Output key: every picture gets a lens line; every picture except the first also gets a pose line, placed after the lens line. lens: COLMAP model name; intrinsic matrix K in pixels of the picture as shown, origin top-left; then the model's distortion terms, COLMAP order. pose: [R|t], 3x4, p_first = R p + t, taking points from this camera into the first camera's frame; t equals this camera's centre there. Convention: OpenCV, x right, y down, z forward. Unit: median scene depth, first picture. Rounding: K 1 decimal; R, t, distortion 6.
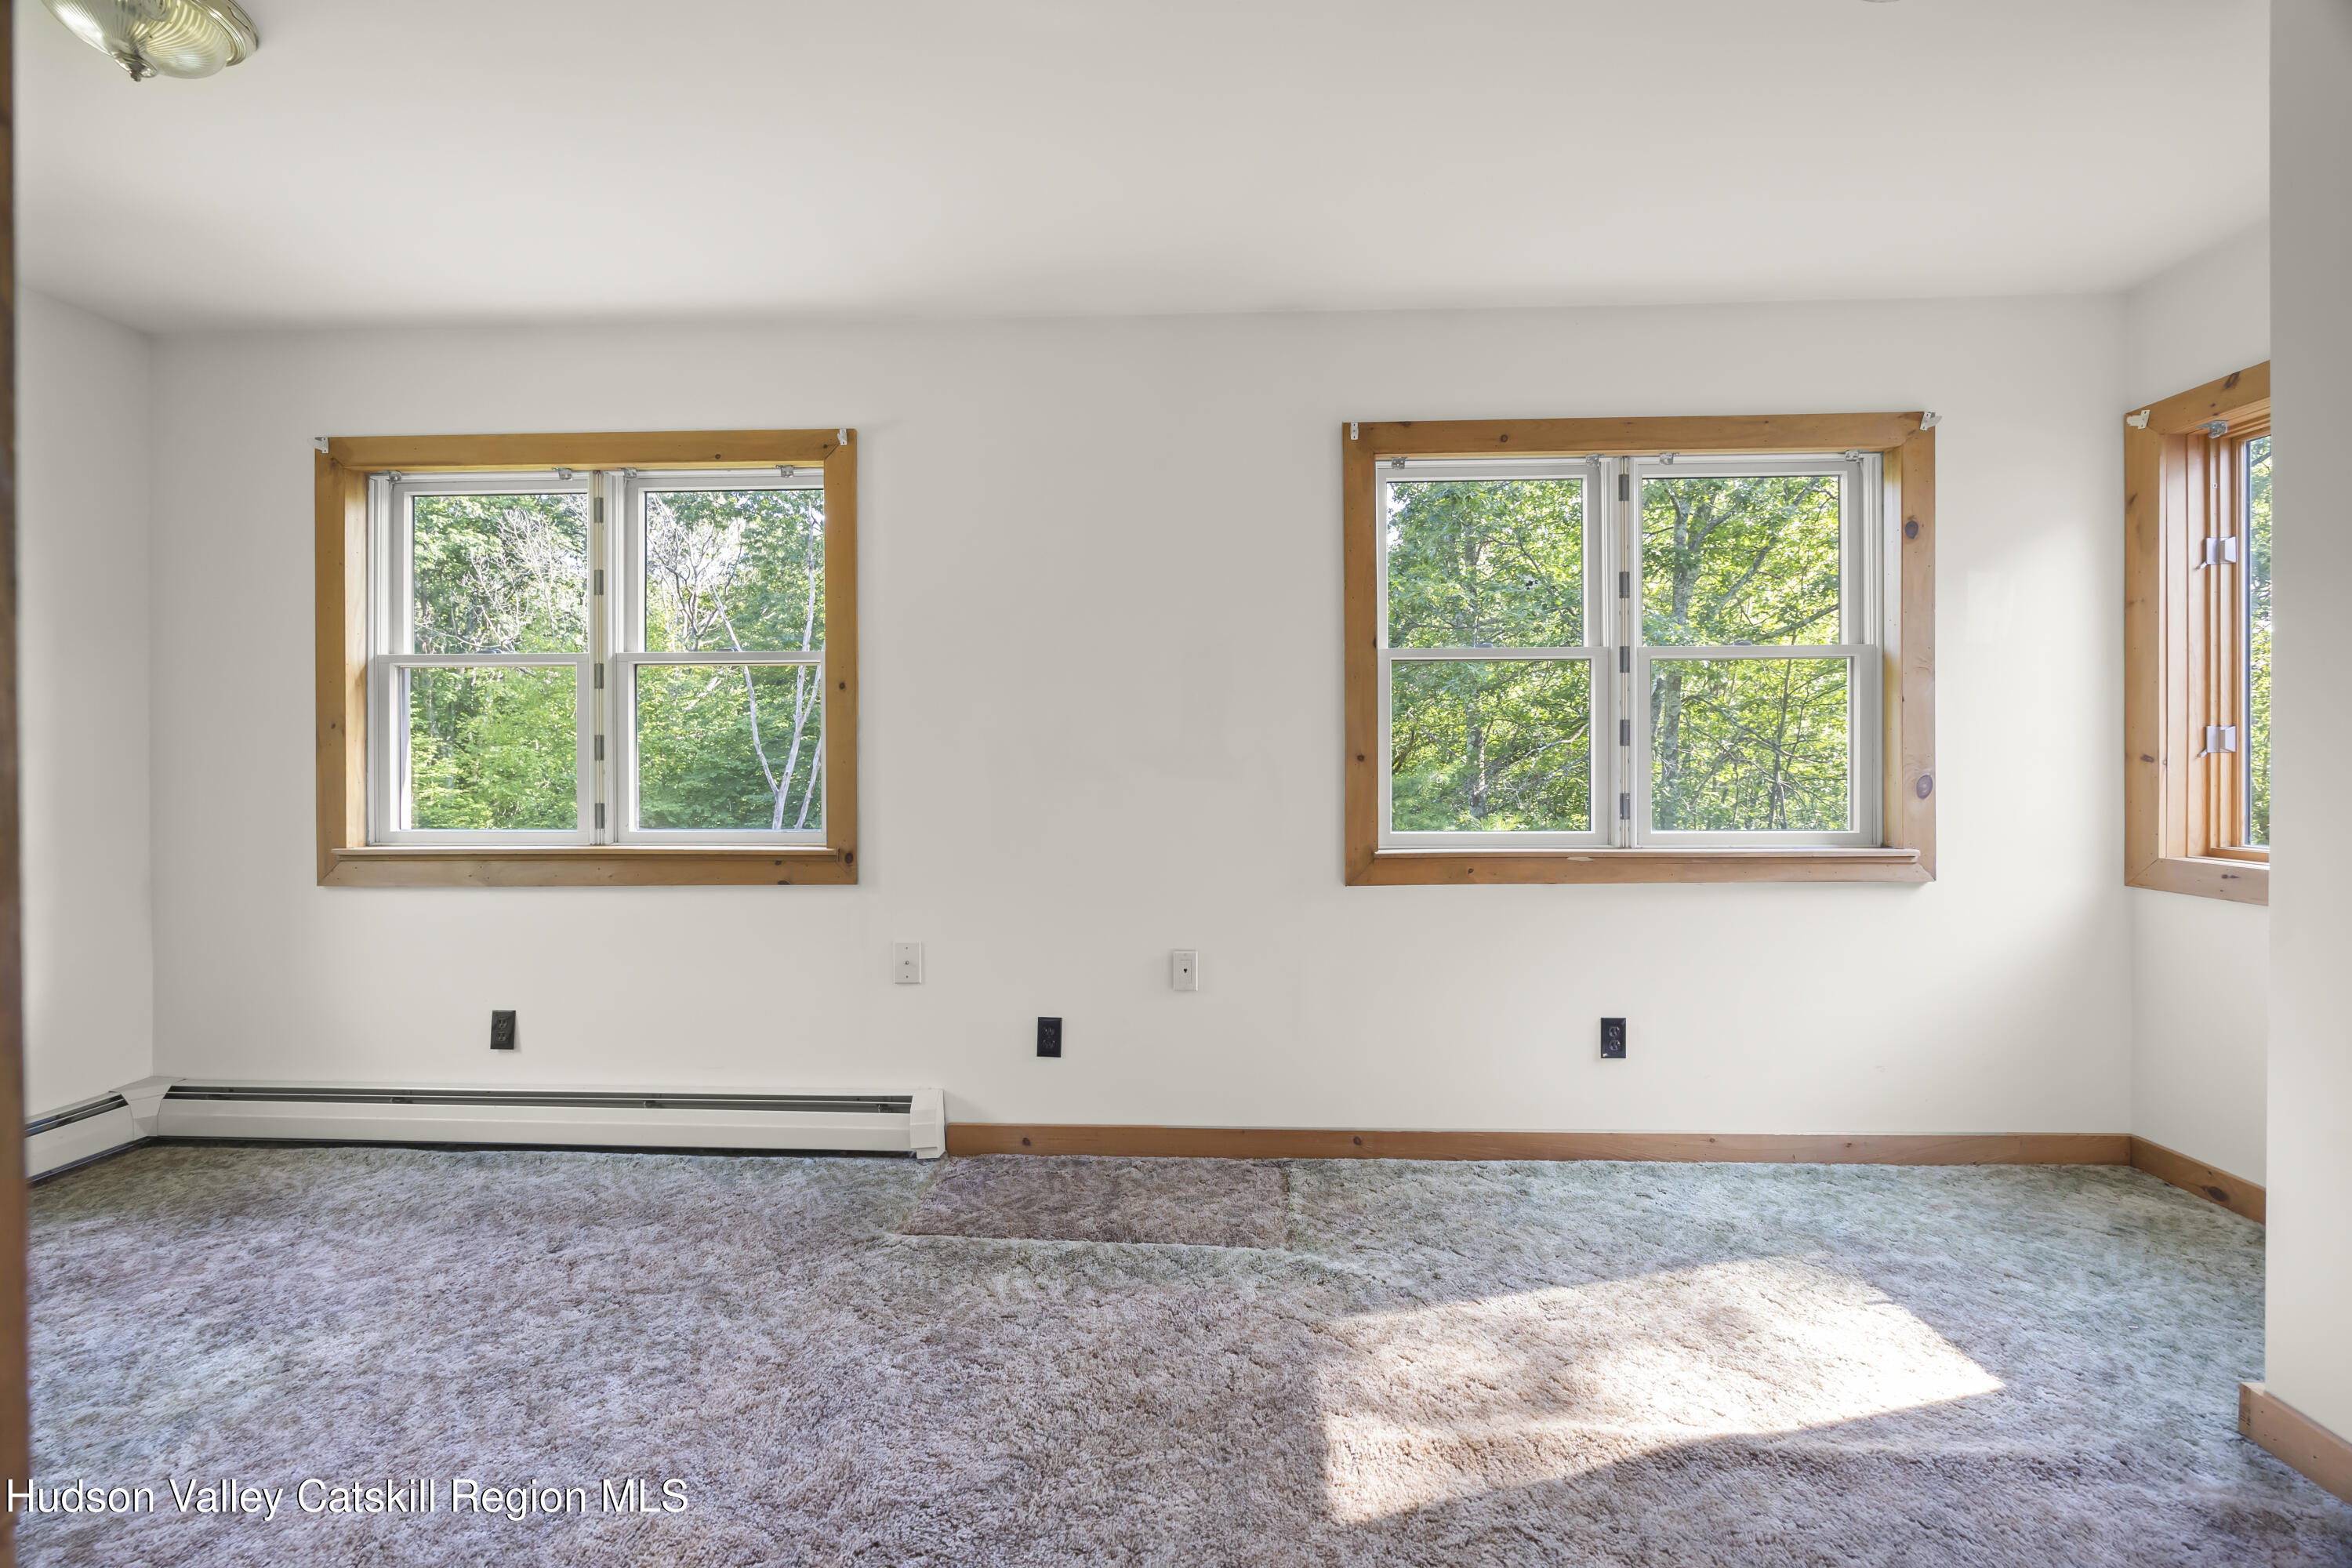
lens RADIAL K [[918.6, 0, 1185.5], [0, 918.6, 754.6], [0, 0, 1]] dist [-0.000942, -0.000100]
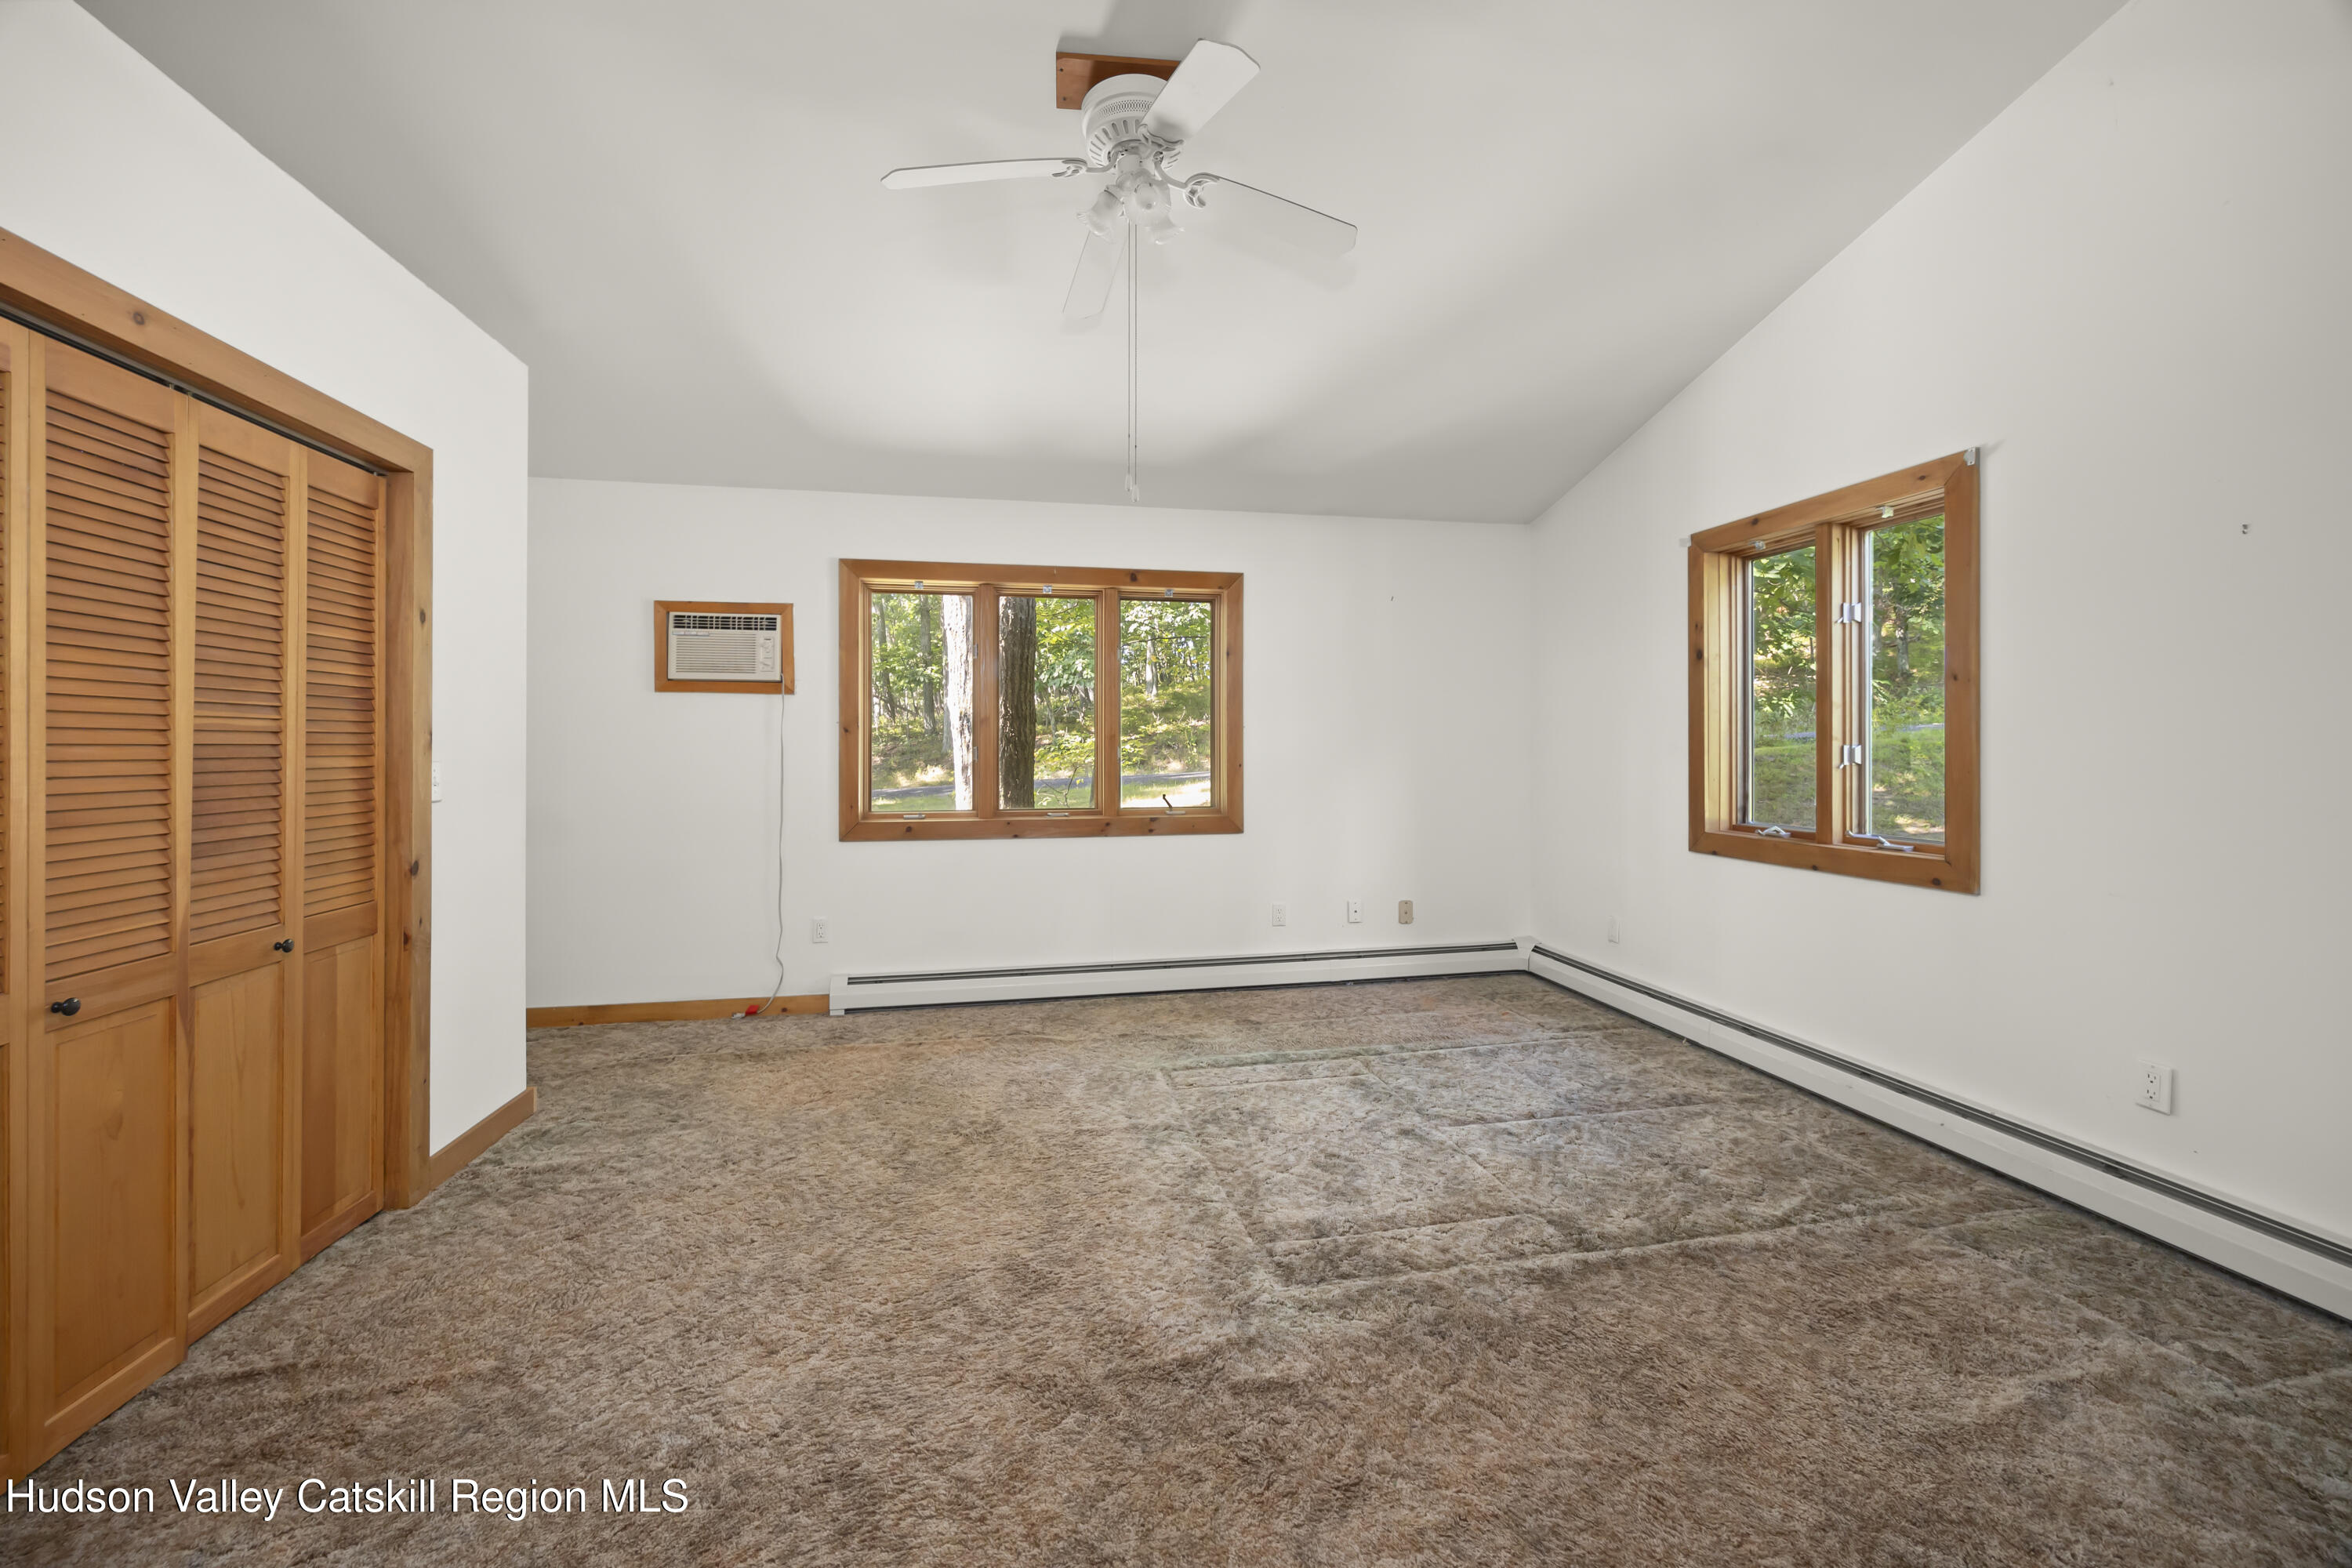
lens RADIAL K [[918.6, 0, 1185.5], [0, 918.6, 754.6], [0, 0, 1]] dist [-0.000942, -0.000100]
pose [[0.203554, -0.006708, -0.979041, 0.459388], [-0.004161, 0.999962, -0.007716, -0.000825], [0.979055, 0.005644, 0.203518, -0.046885]]
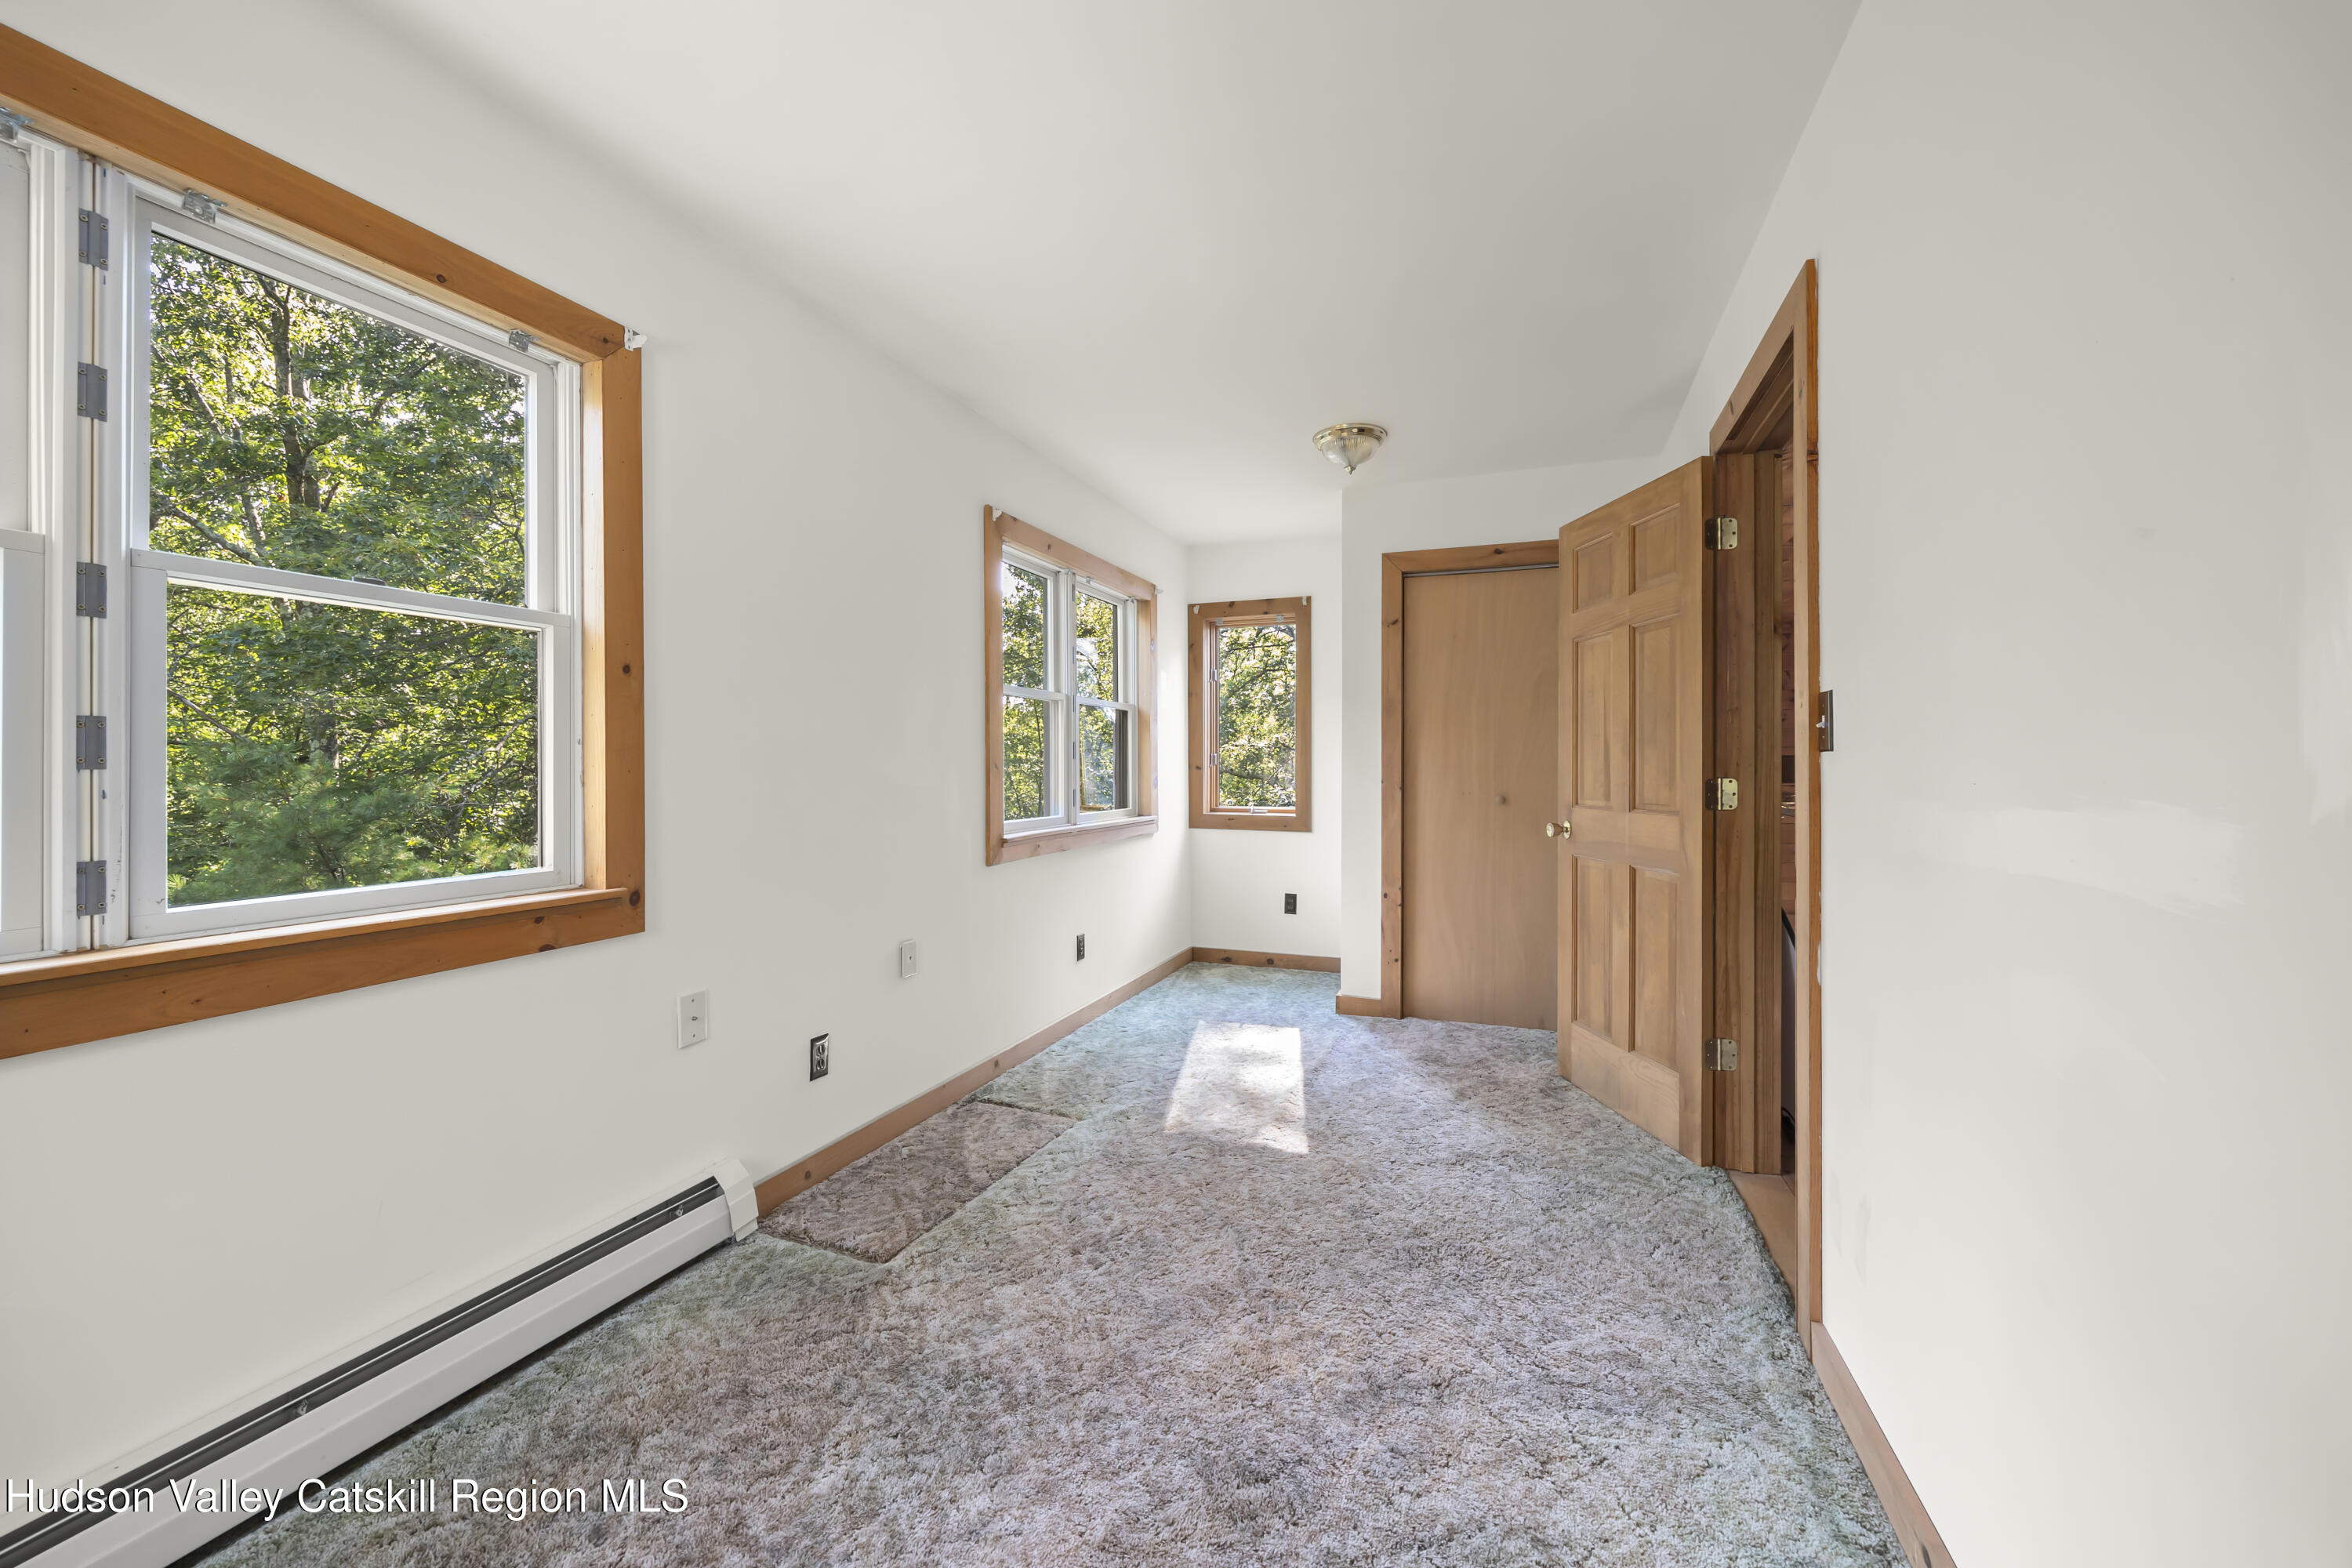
lens RADIAL K [[918.6, 0, 1185.5], [0, 918.6, 754.6], [0, 0, 1]] dist [-0.000942, -0.000100]
pose [[0.313837, 0.013847, 0.949376, -0.977458], [0.002187, 0.999880, -0.015306, 0.007349], [-0.949474, 0.006880, 0.313769, 0.345949]]
